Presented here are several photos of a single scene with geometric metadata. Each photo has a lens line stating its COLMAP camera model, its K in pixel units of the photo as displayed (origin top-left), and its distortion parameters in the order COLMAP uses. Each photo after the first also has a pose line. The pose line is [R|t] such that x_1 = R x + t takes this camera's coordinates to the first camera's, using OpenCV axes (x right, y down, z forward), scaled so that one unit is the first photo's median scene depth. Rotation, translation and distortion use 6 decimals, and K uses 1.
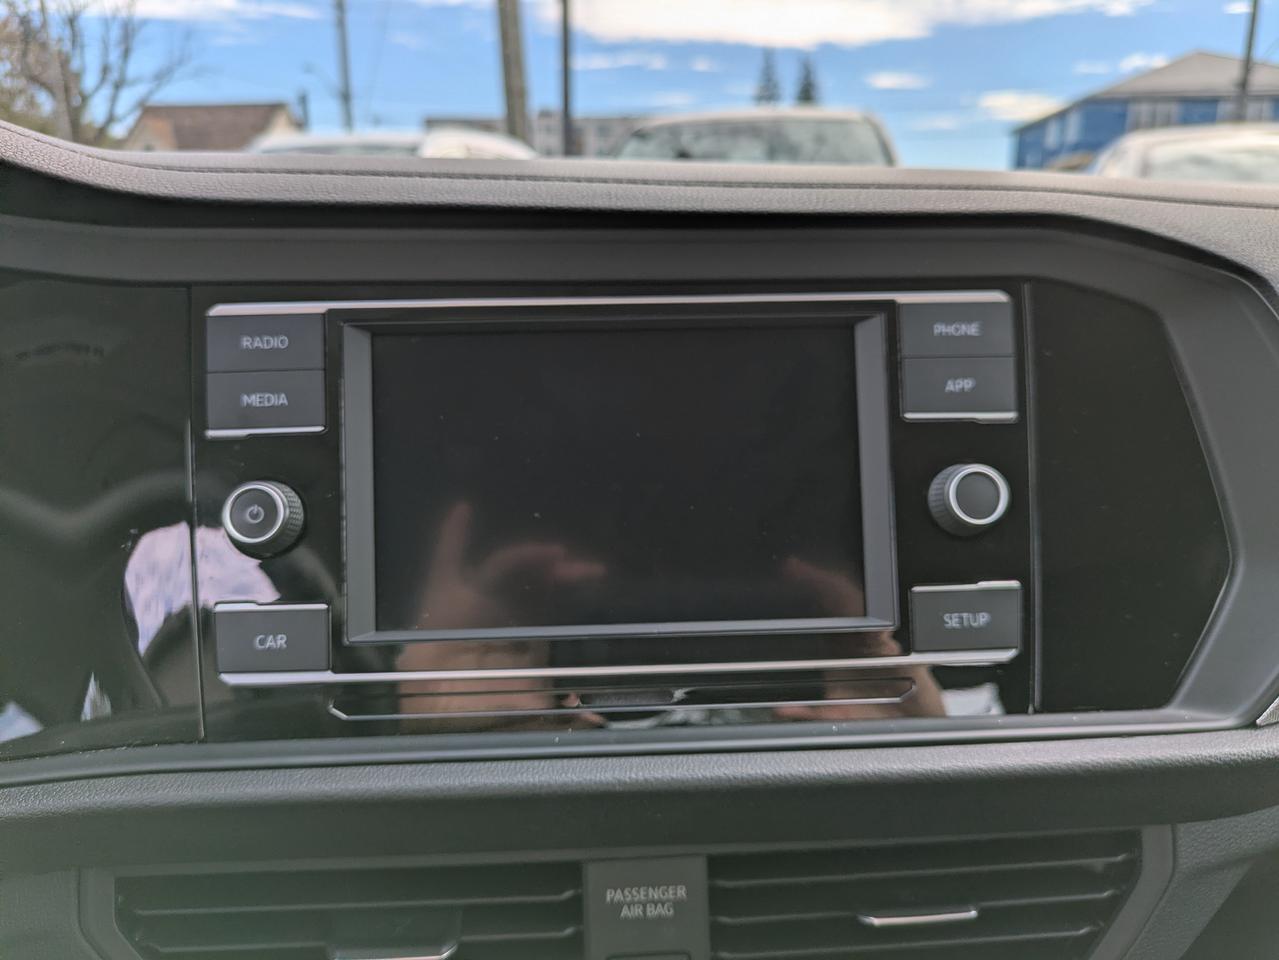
lens RADIAL K [[940.9, 0, 630.5], [0, 940.9, 484.4], [0, 0, 1]] dist [0.006078, -0.001507]
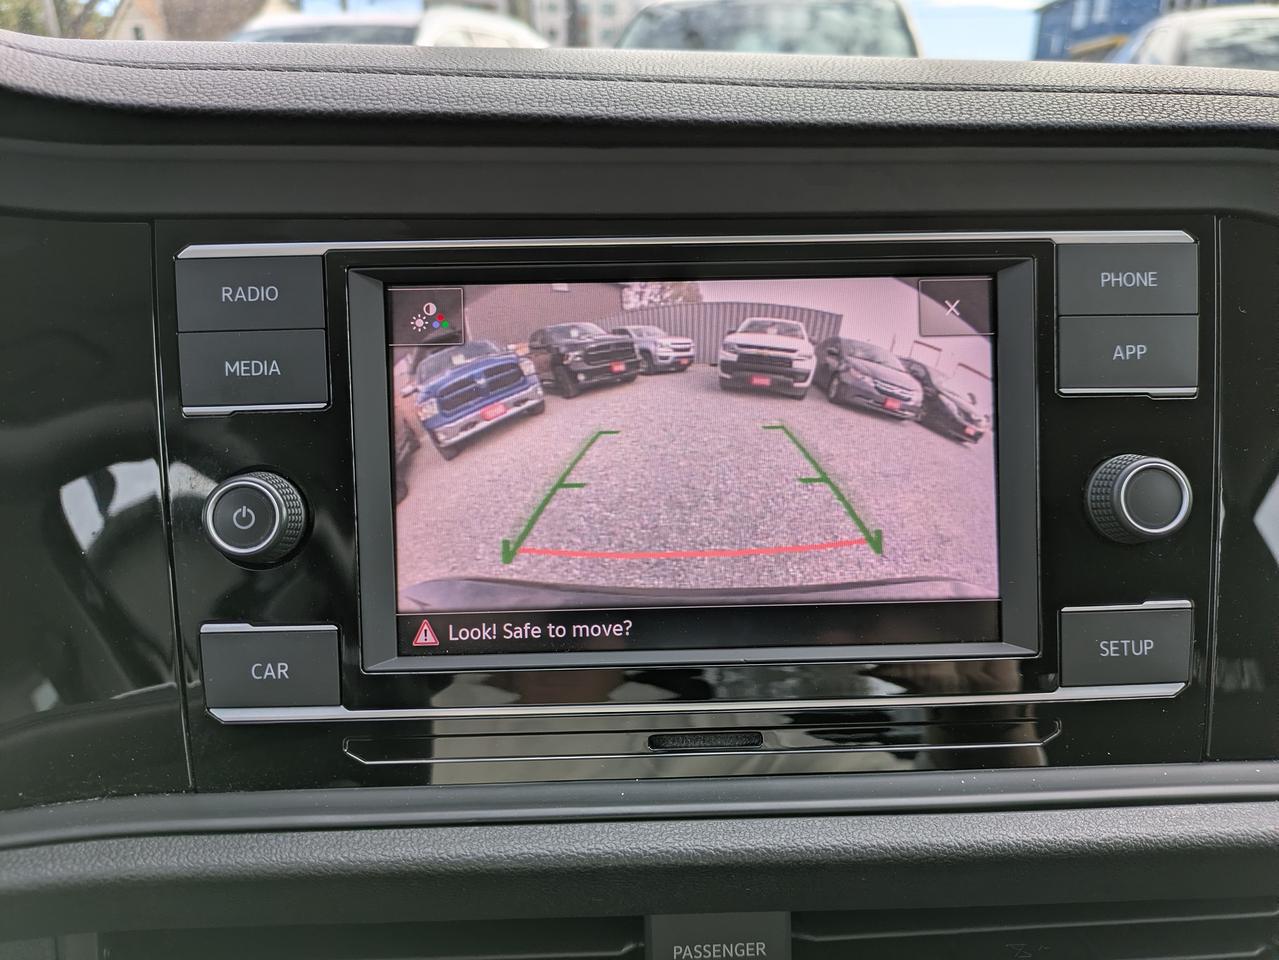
lens RADIAL K [[922.7, 0, 621.5], [0, 922.7, 481.5], [0, 0, 1]] dist [0.001131, 0.004547]
pose [[0.999913, 0.006593, -0.011397, -0.066977], [-0.005316, 0.994061, 0.108690, -0.080118], [0.012046, -0.108620, 0.994010, 0.218371]]
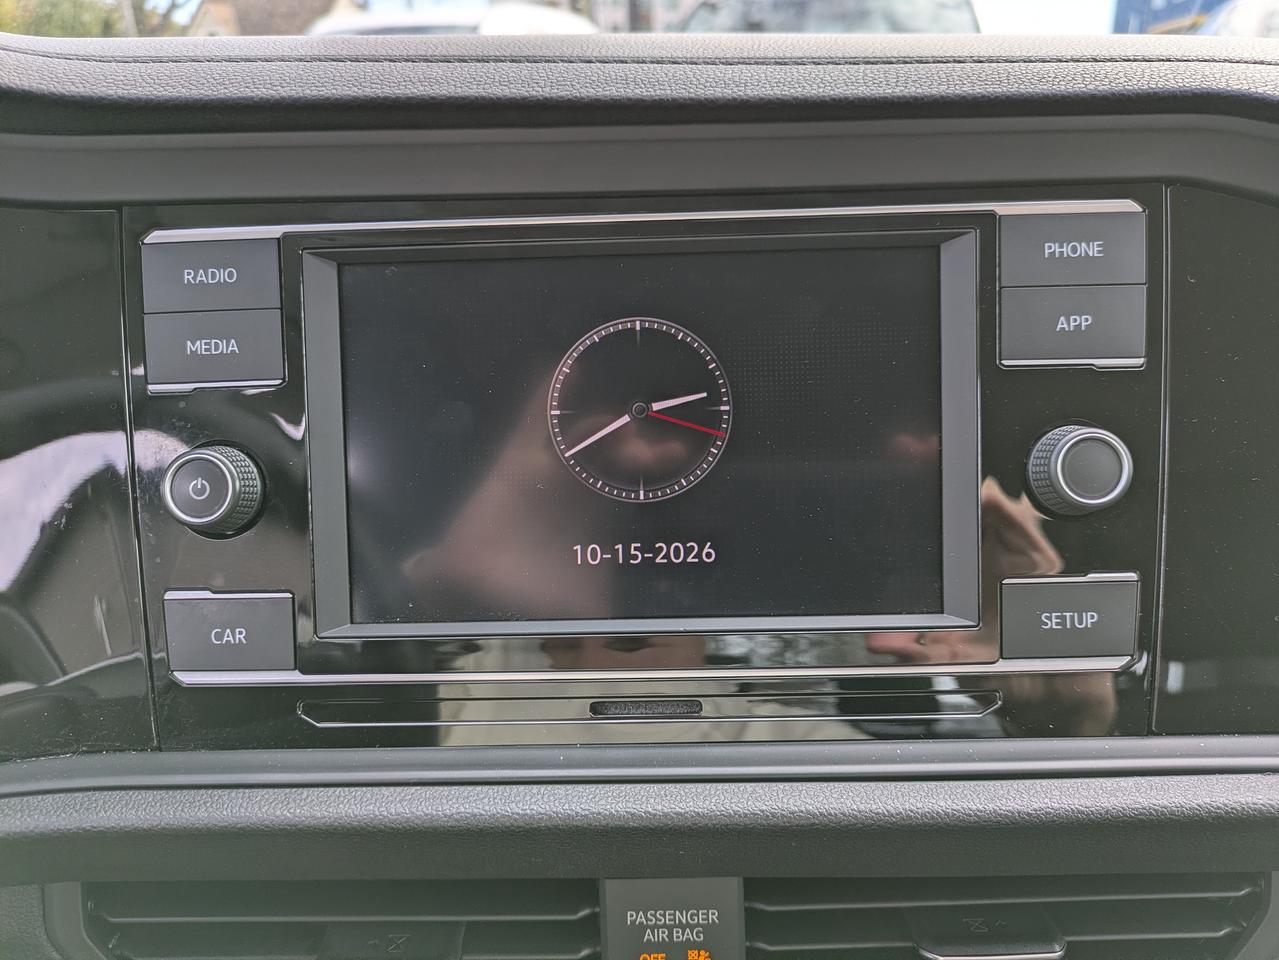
lens RADIAL K [[928.7, 0, 639.5], [0, 928.7, 480.0], [0, 0, 1]] dist [0.004635, -0.000723]
pose [[0.997738, 0.005320, -0.067019, 0.042455], [0.002319, 0.993548, 0.113390, -0.064549], [0.067189, -0.113288, 0.991288, 0.198170]]
